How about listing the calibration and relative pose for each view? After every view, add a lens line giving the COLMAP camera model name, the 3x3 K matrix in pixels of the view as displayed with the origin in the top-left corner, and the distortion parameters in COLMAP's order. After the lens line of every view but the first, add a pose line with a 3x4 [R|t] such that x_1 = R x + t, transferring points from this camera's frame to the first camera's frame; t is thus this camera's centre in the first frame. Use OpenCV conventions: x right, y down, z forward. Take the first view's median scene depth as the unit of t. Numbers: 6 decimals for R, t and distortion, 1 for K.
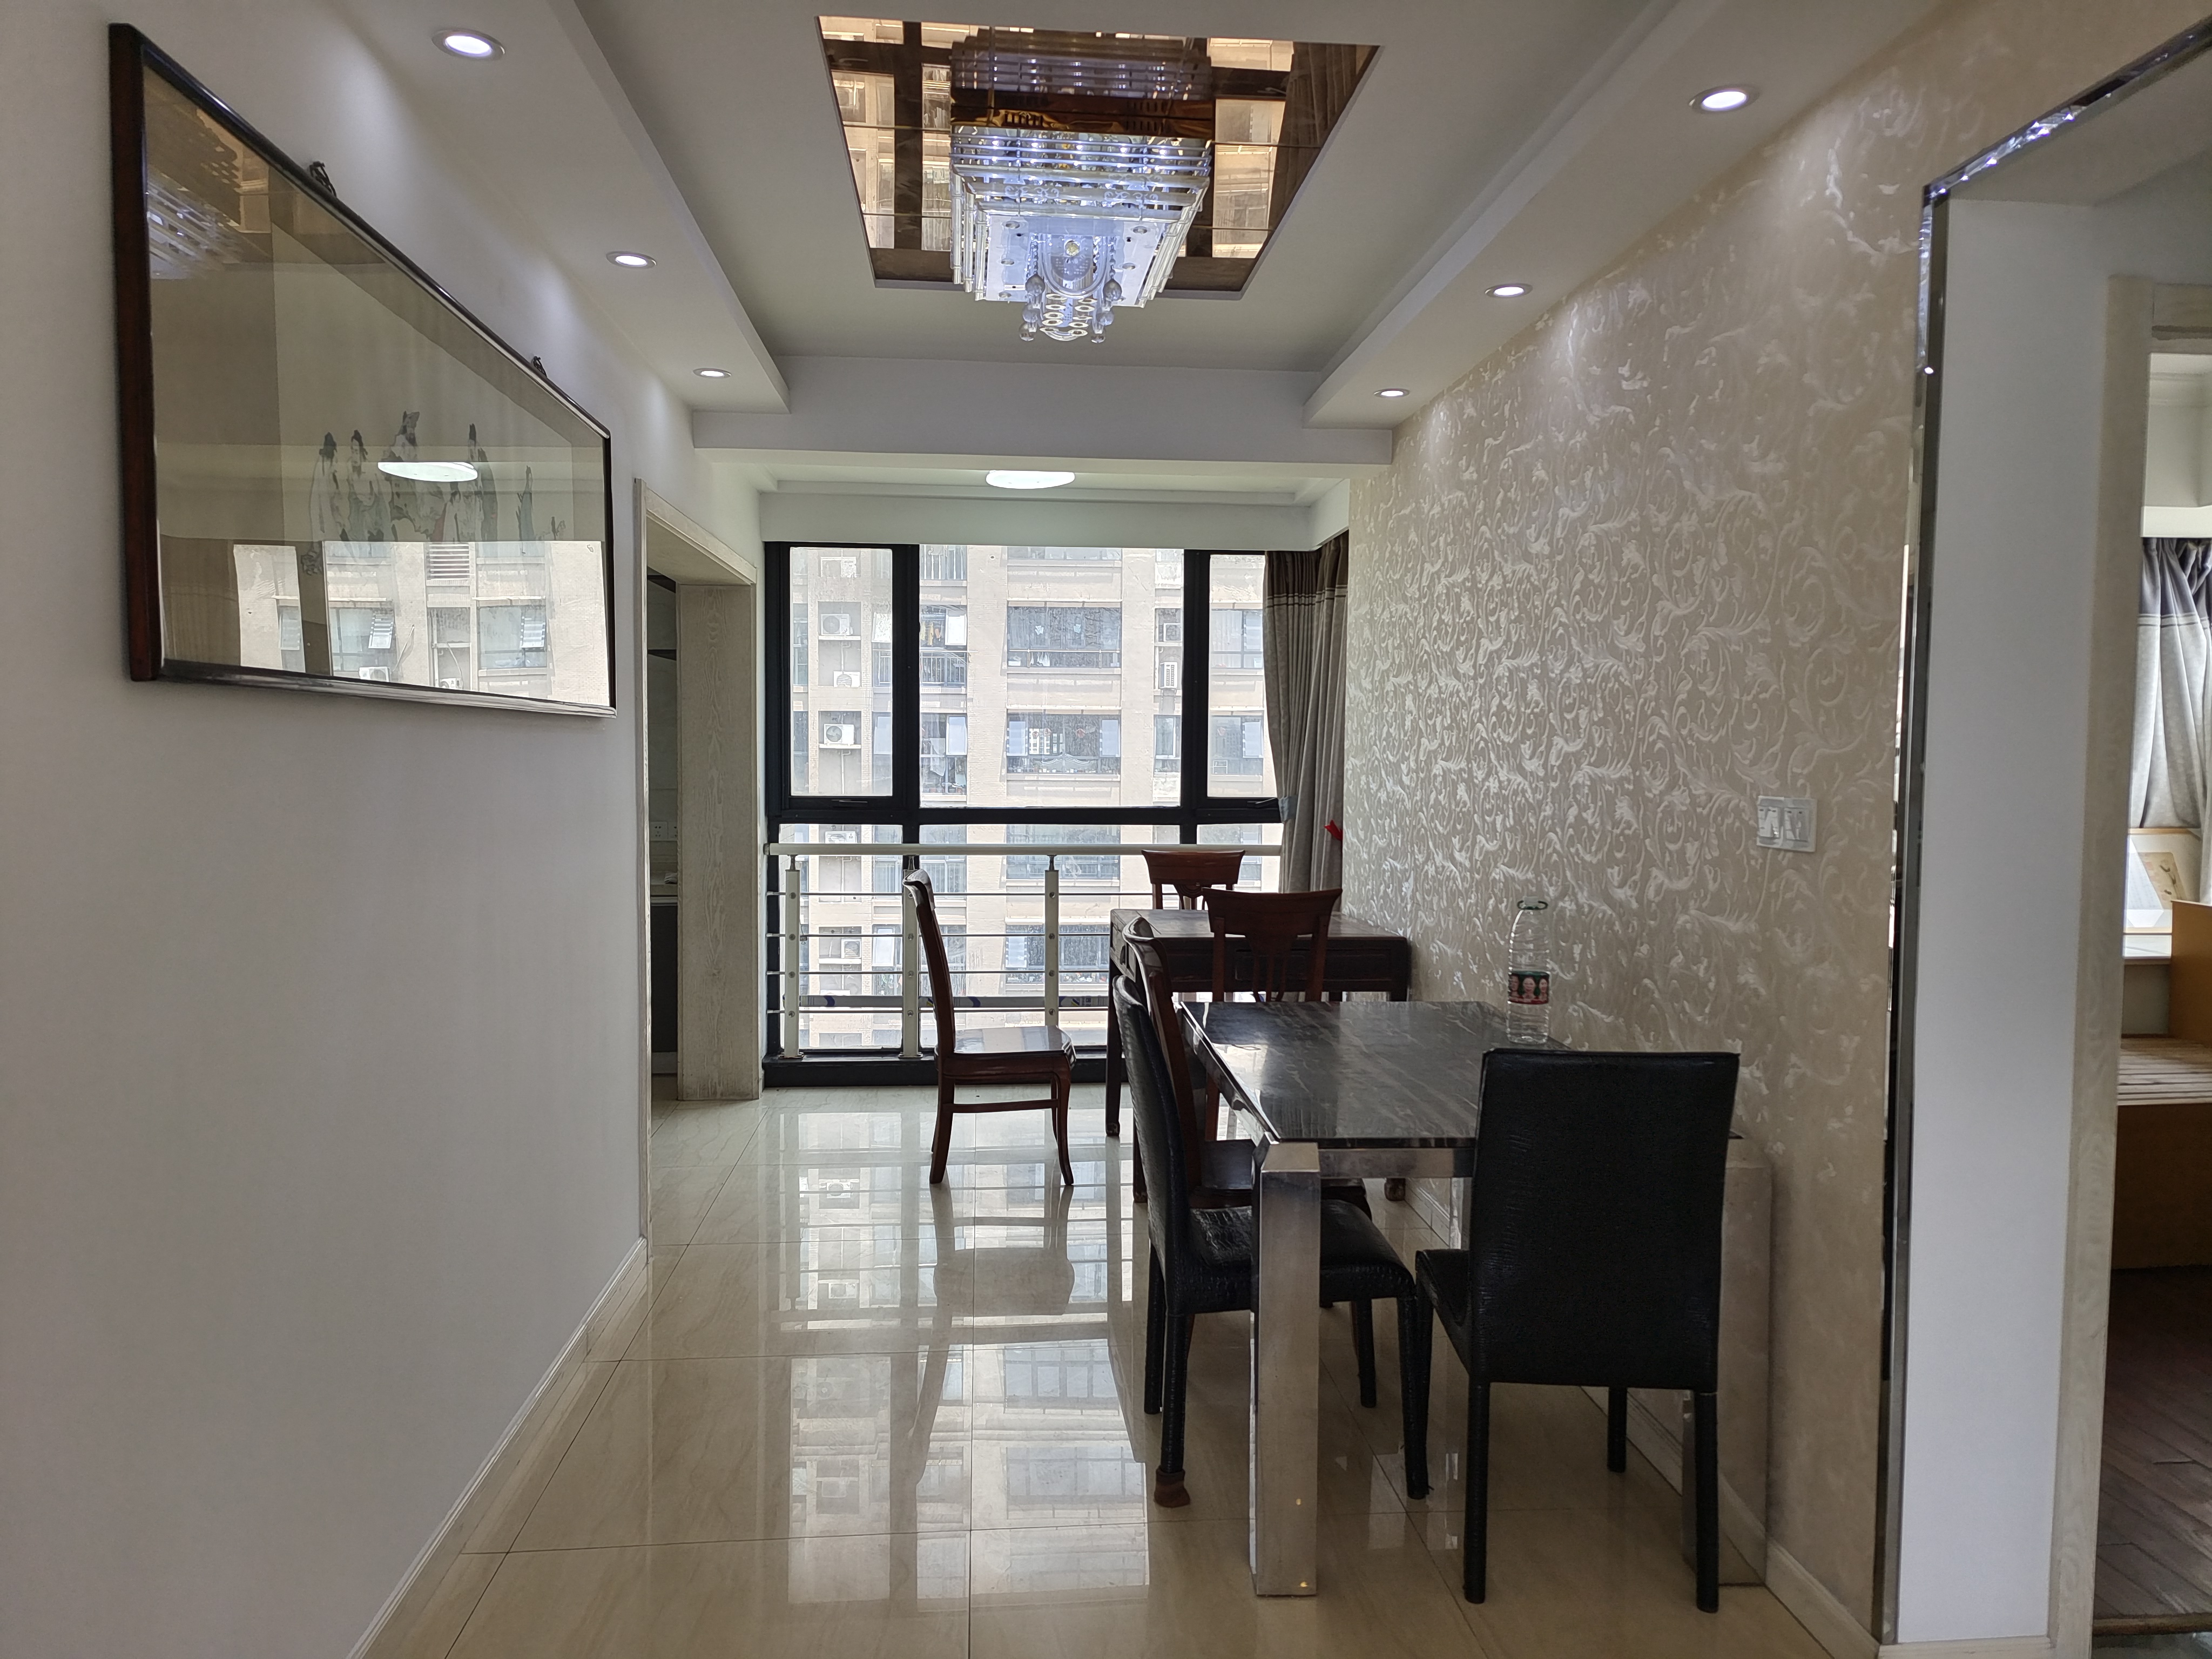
lens RADIAL K [[1487.3, 0, 1104.1], [0, 1487.3, 831.4], [0, 0, 1]] dist [-0.009576, -0.002886]
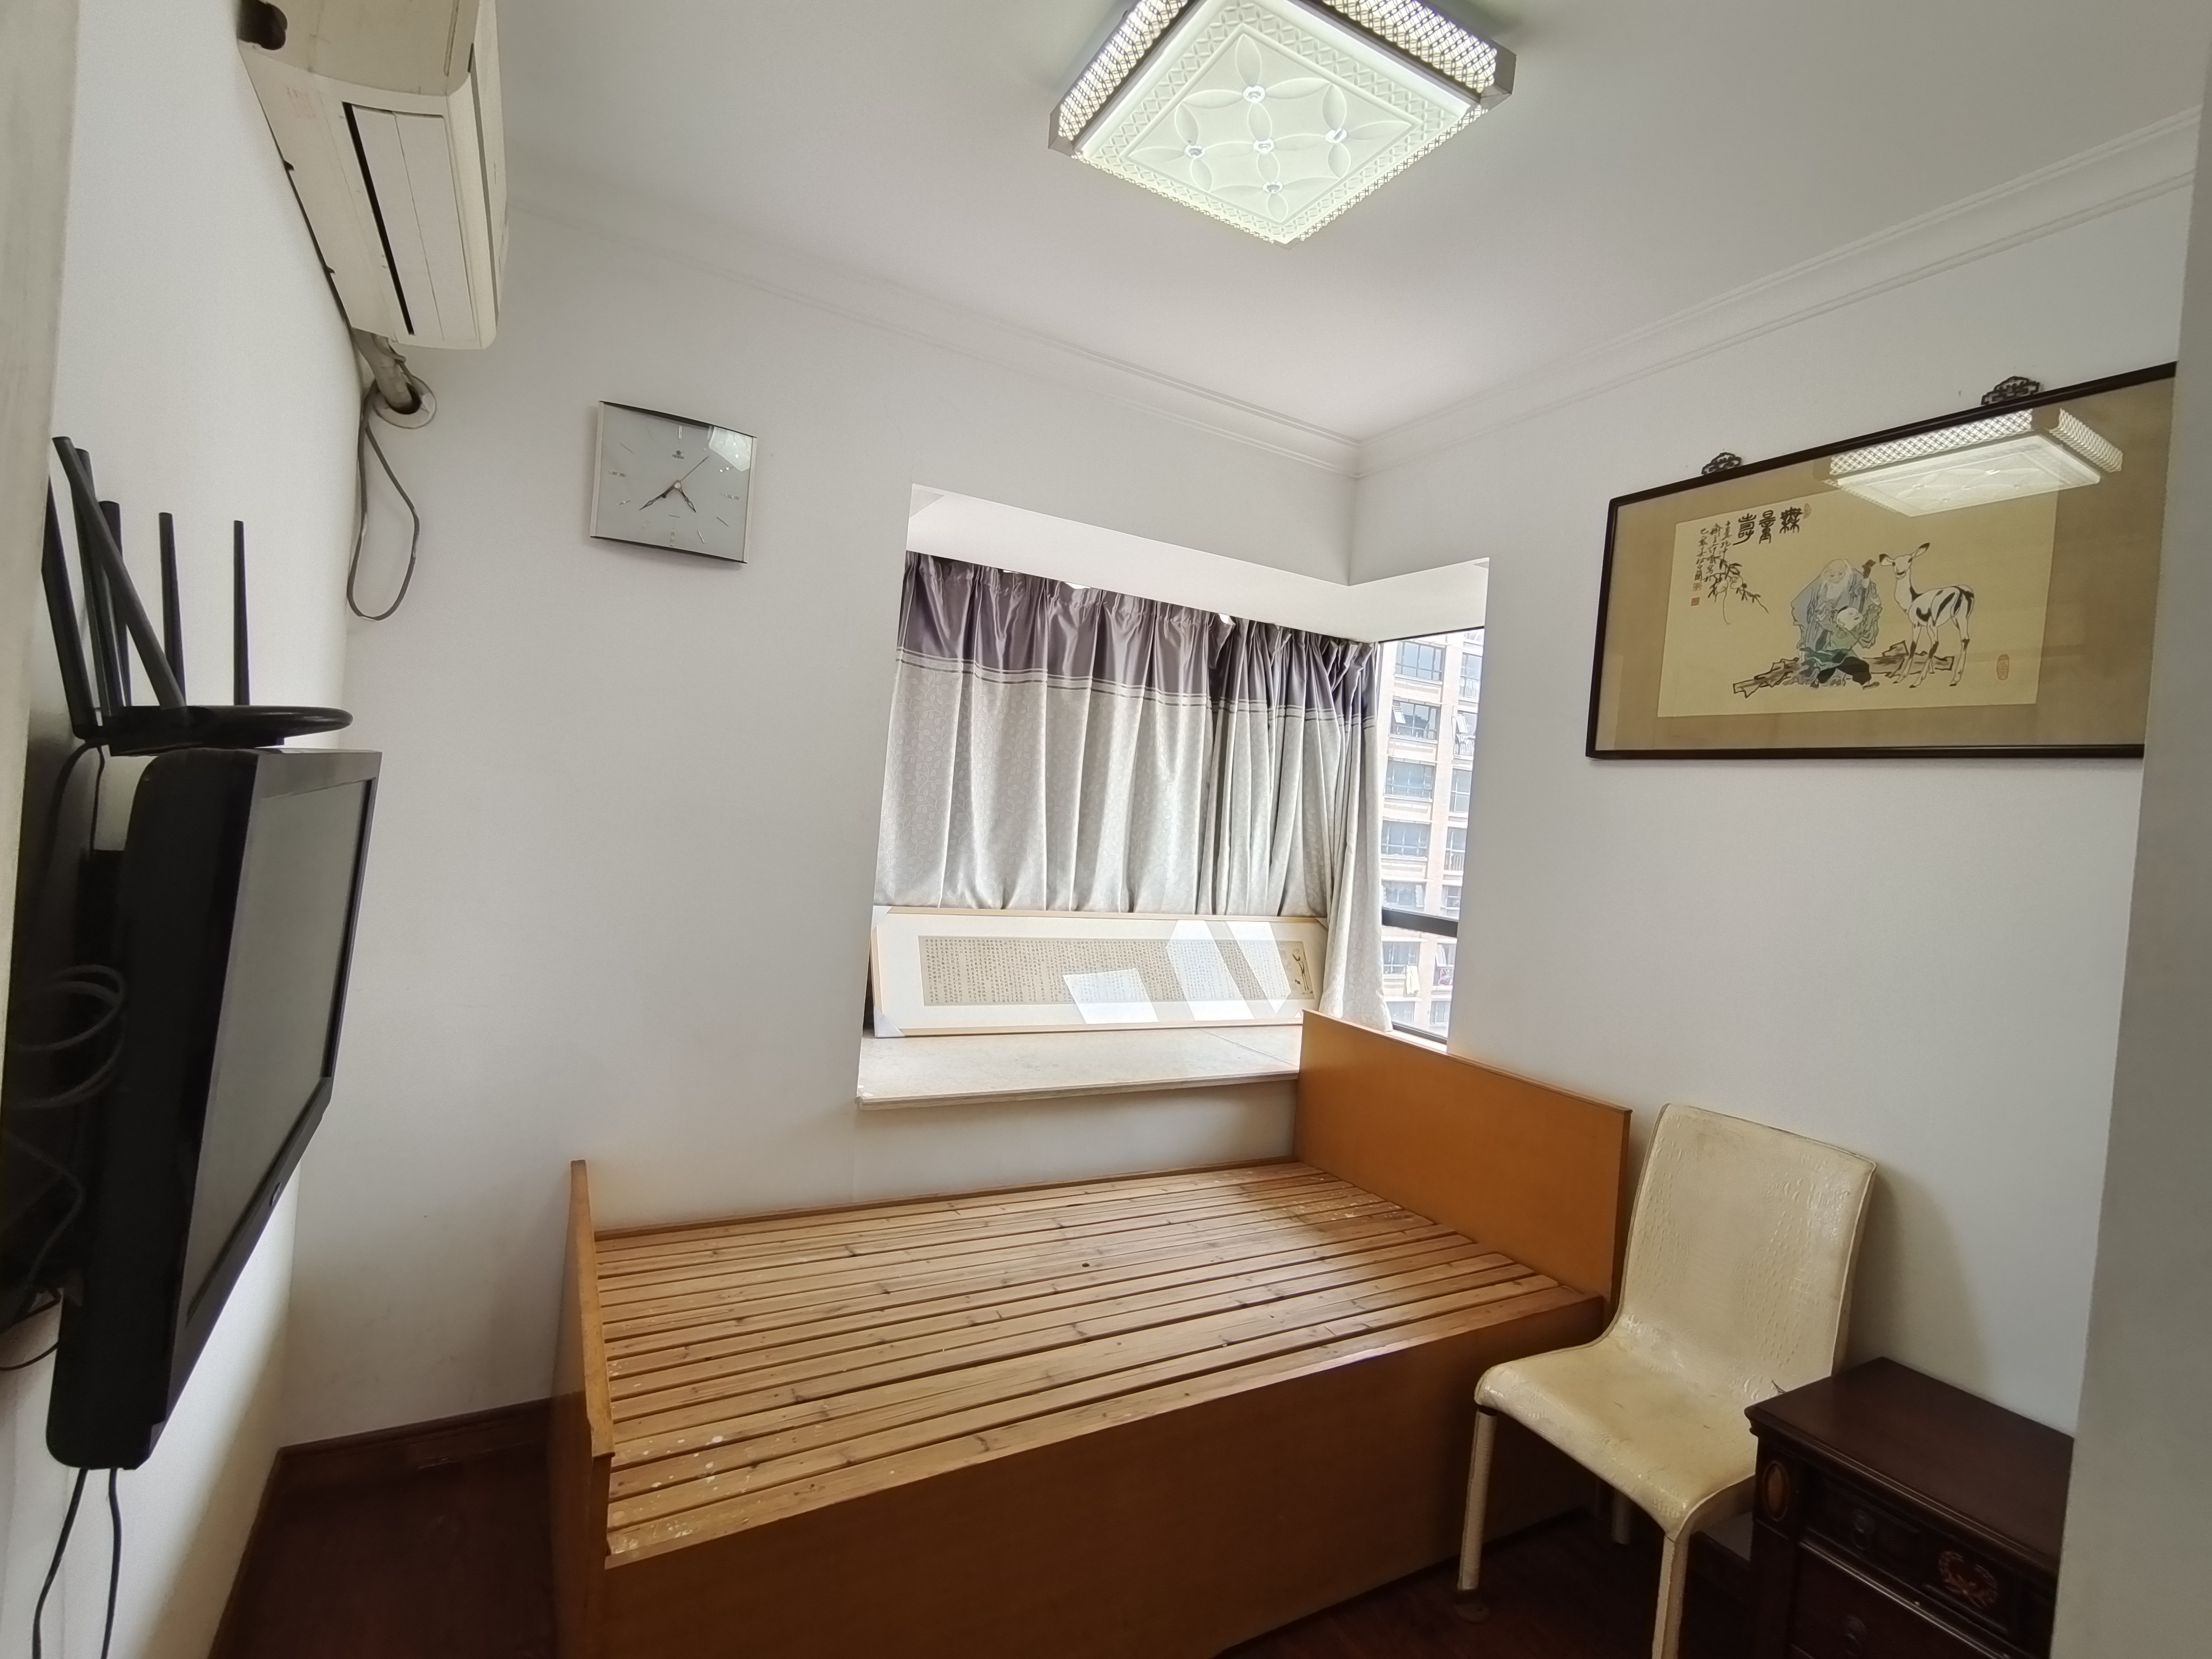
lens RADIAL K [[1016.2, 0, 1105.1], [0, 1016.2, 821.4], [0, 0, 1]] dist [0.001724, 0.000023]
pose [[0.904922, 0.060397, 0.421269, 0.301456], [-0.052000, 0.998153, -0.031404, -0.039805], [-0.422388, 0.006513, 0.906392, 0.426533]]
